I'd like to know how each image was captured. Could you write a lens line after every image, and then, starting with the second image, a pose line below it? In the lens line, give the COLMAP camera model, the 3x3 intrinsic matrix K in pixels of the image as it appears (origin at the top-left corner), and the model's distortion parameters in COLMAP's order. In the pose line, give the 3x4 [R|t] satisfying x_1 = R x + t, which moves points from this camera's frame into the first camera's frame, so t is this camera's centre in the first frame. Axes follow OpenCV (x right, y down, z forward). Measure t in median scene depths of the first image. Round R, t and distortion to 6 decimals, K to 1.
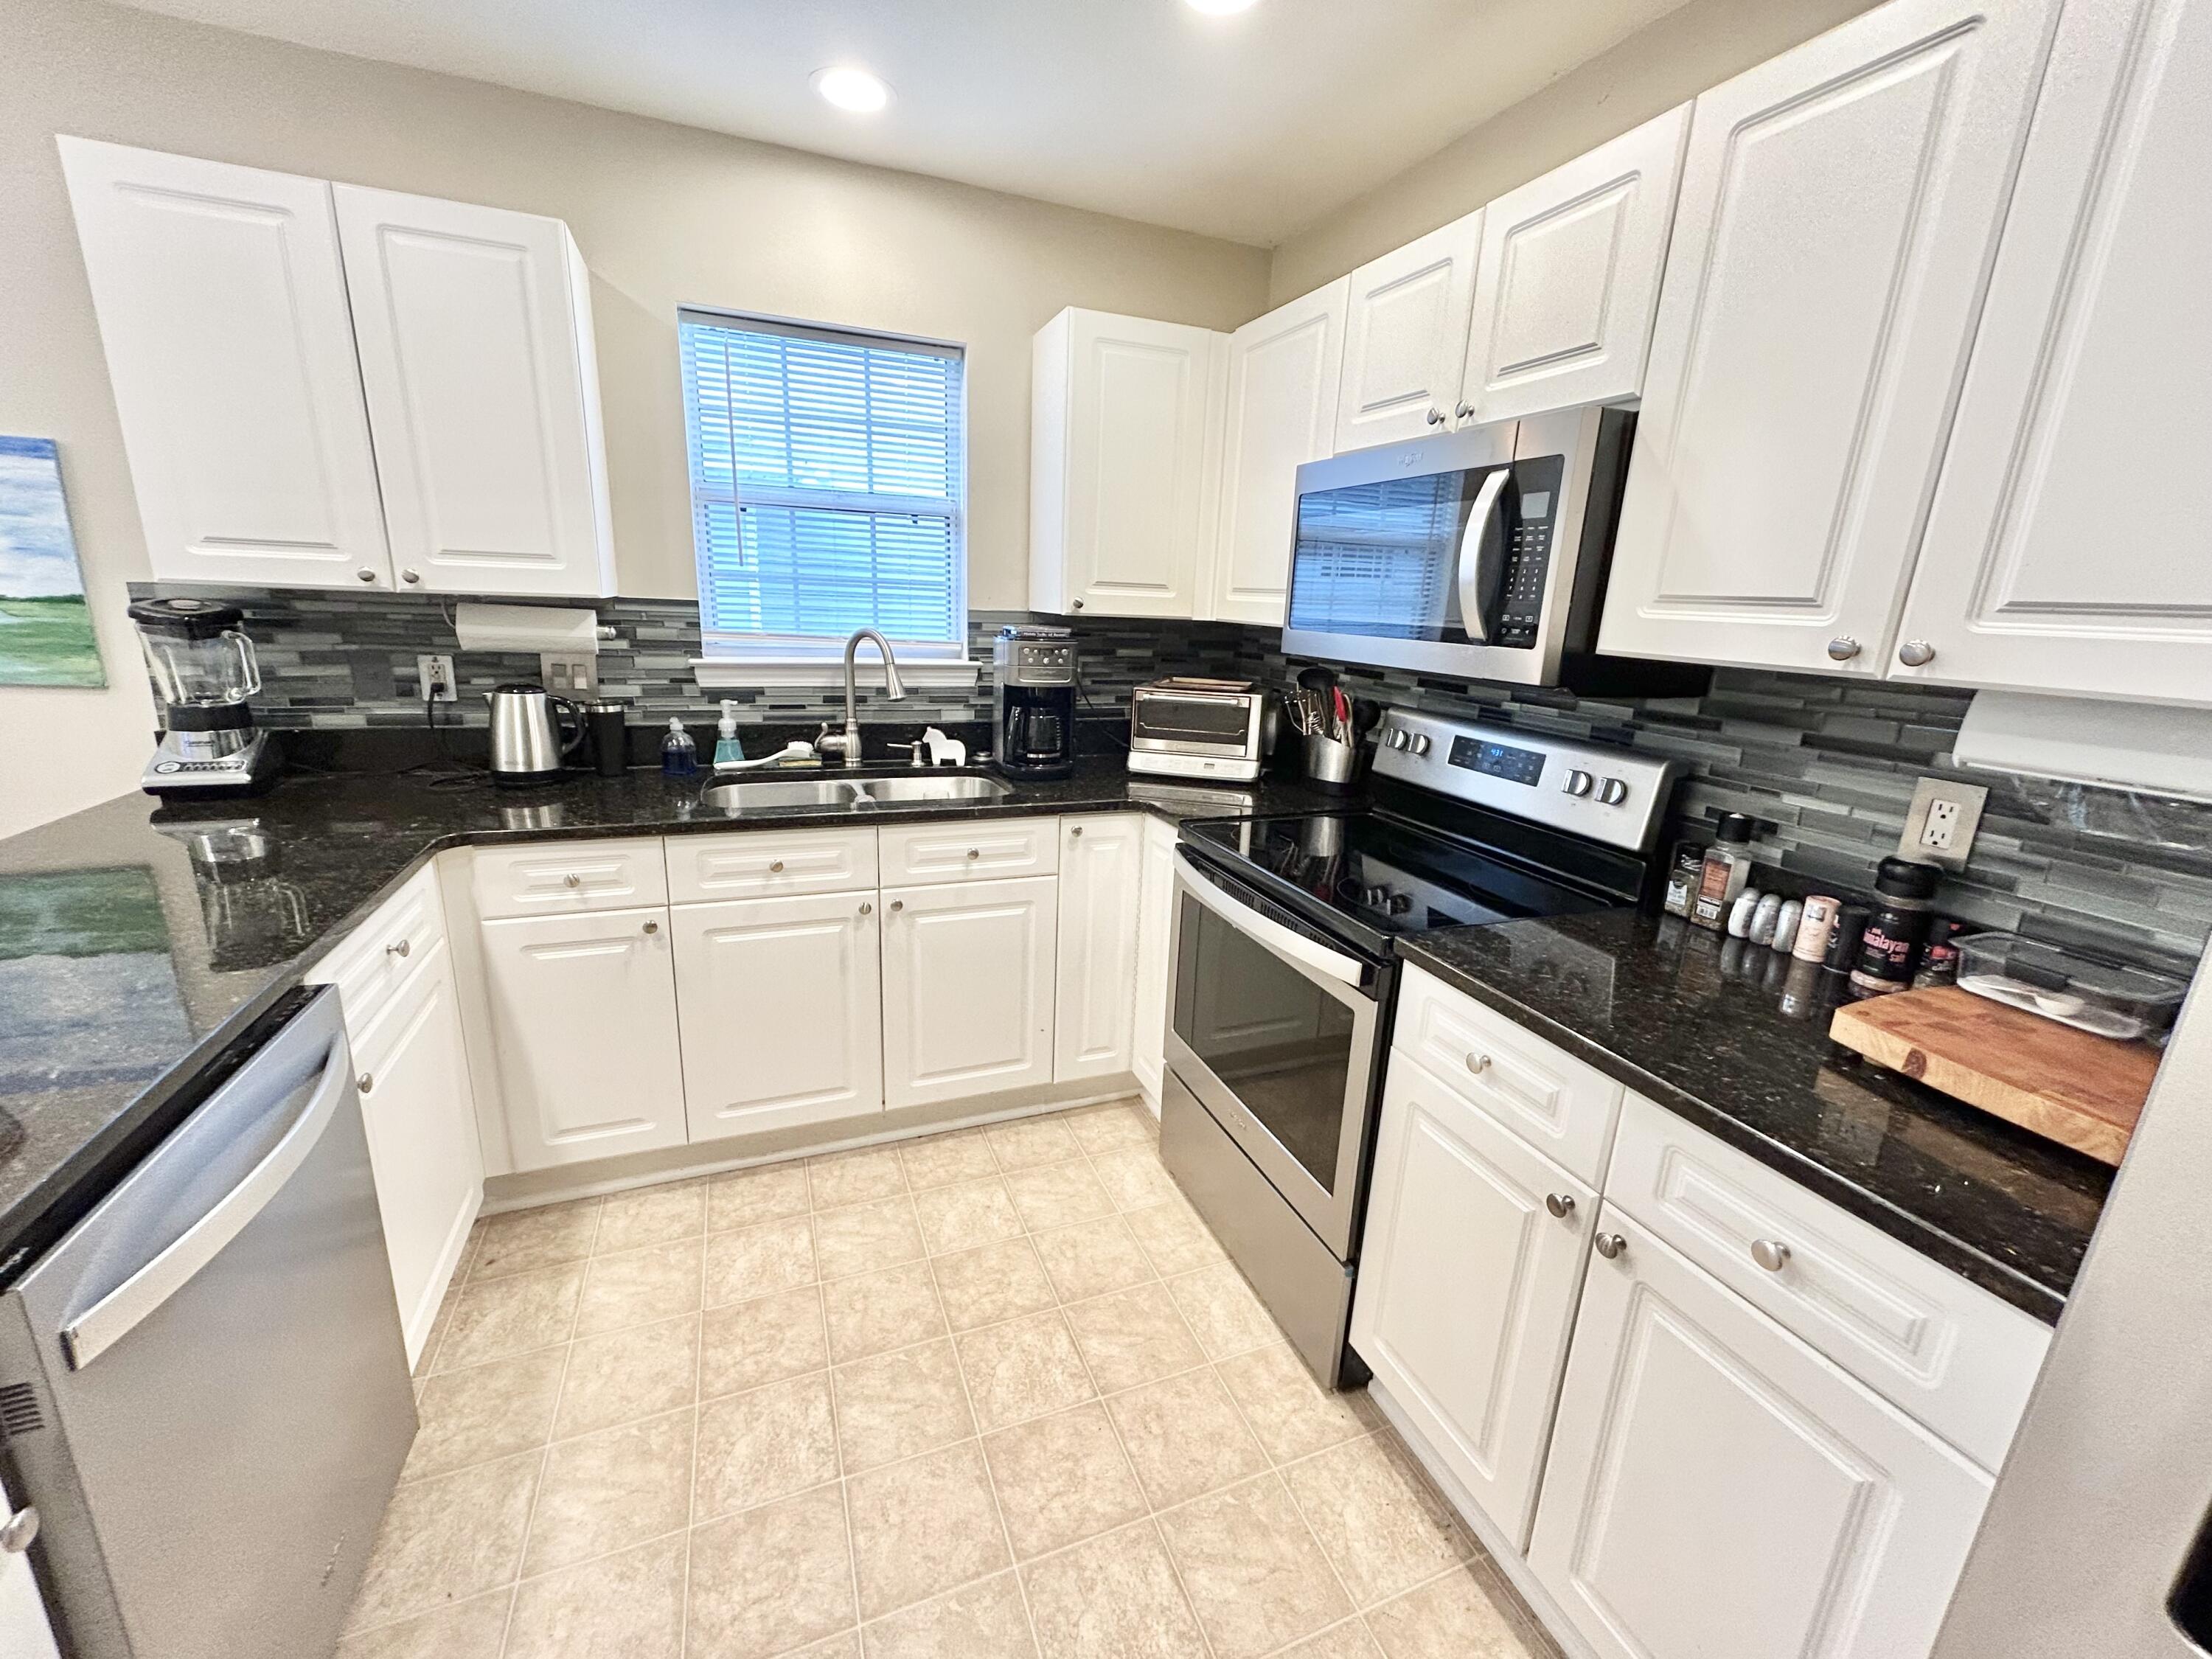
lens RADIAL K [[890.8, 0, 1107.0], [0, 890.8, 826.0], [0, 0, 1]] dist [-0.006452, 0.003670]
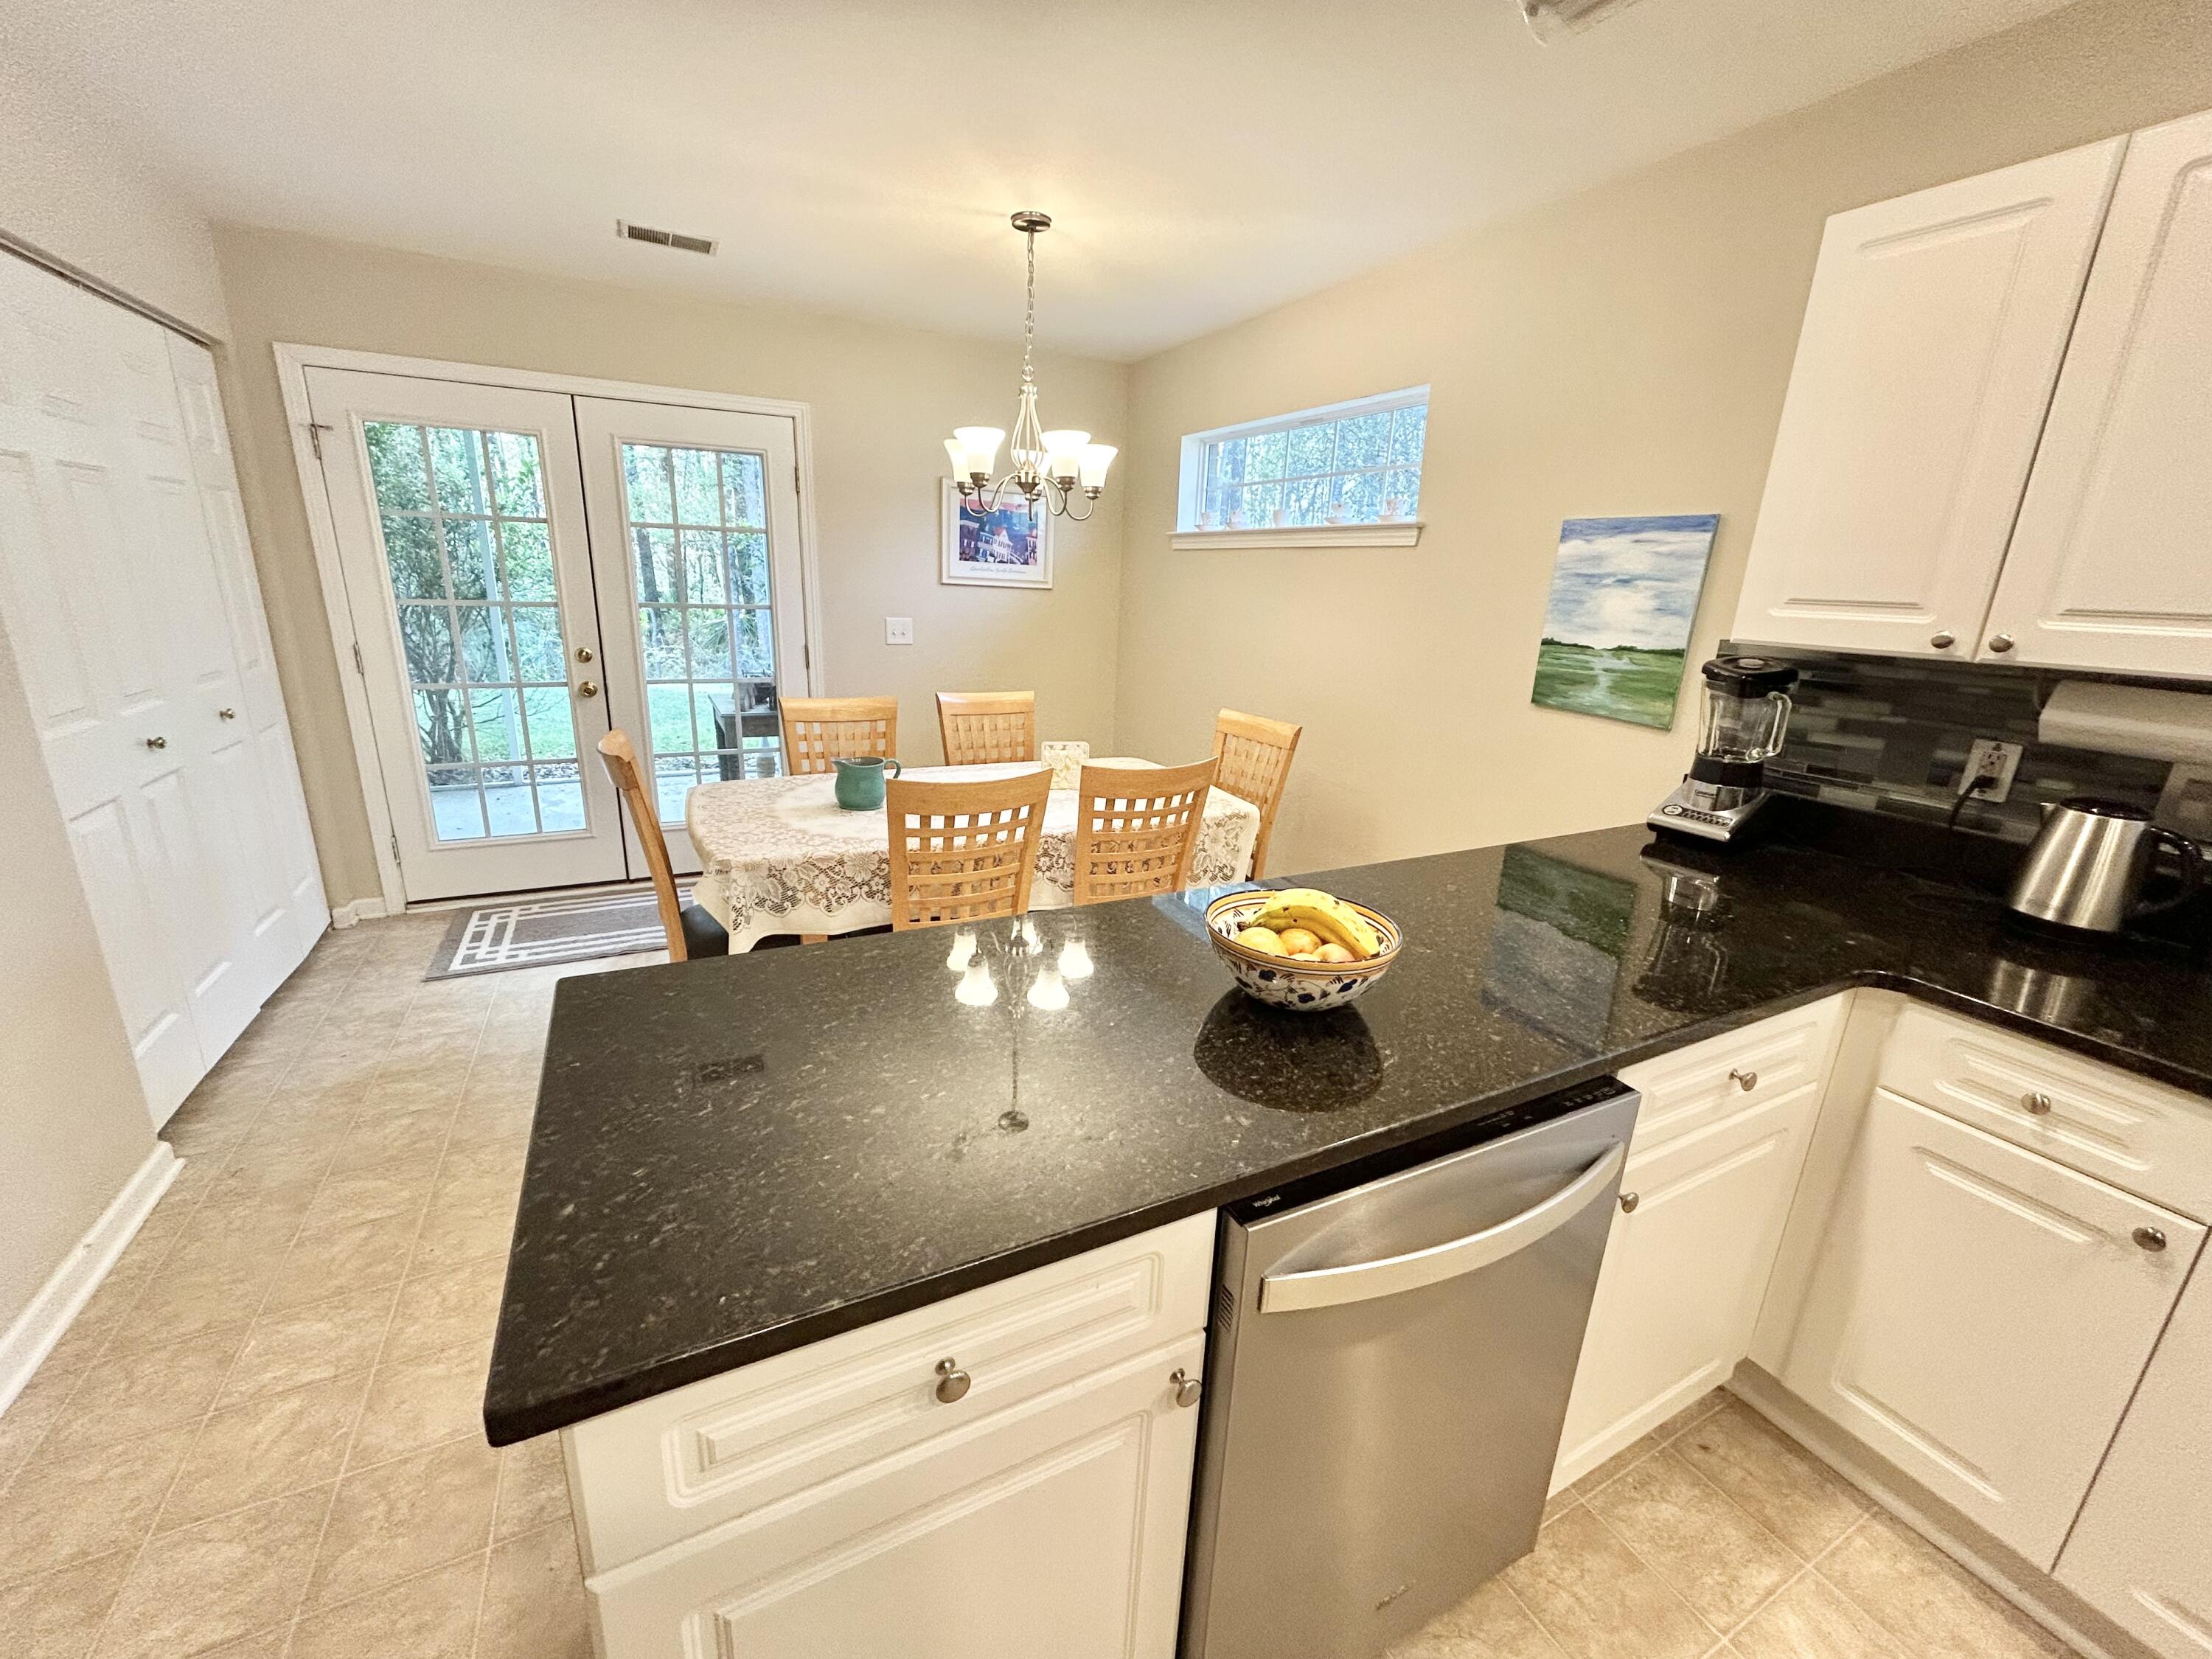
lens RADIAL K [[890.8, 0, 1107.0], [0, 890.8, 826.0], [0, 0, 1]] dist [-0.006452, 0.003670]
pose [[0.091458, 0.236292, -0.967368, -0.068609], [-0.280263, 0.938280, 0.202690, -0.070467], [0.955557, 0.252580, 0.152037, 0.177139]]
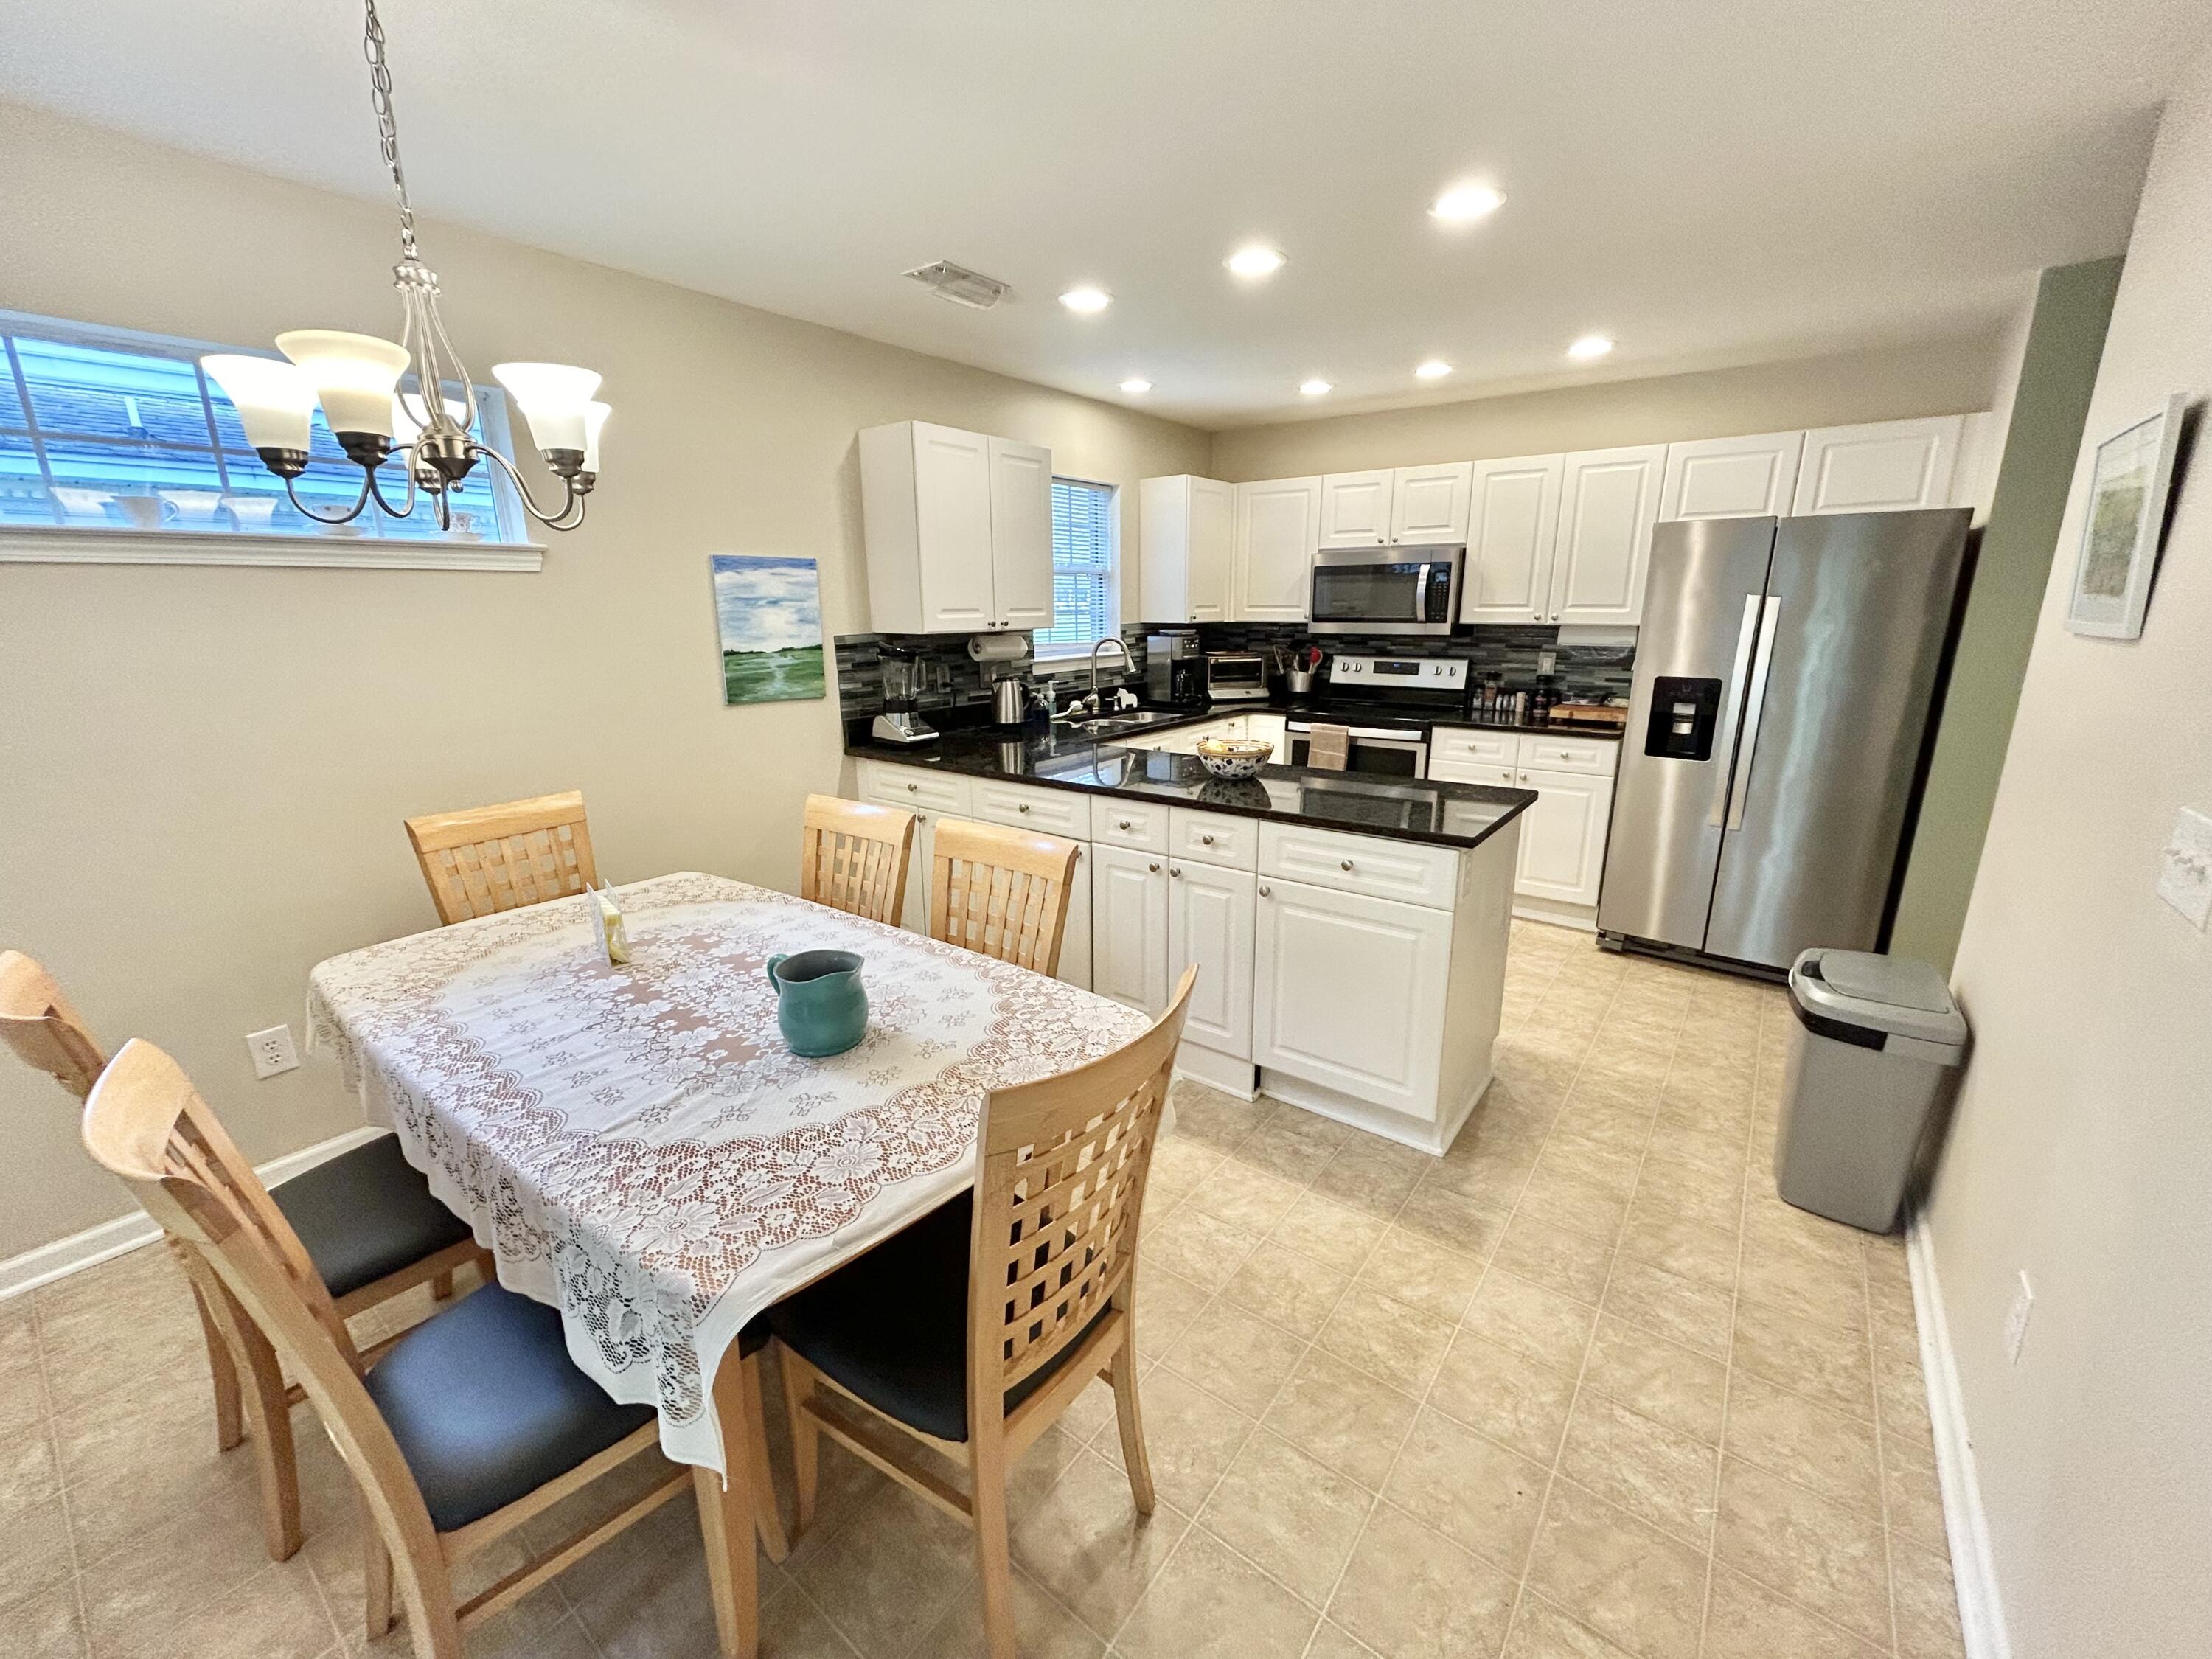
lens RADIAL K [[890.8, 0, 1107.0], [0, 890.8, 826.0], [0, 0, 1]] dist [-0.006452, 0.003670]
pose [[0.853881, -0.172559, 0.491031, -1.557941], [0.171361, 0.984047, 0.047826, 0.103831], [-0.491450, 0.043306, 0.869828, -0.776840]]
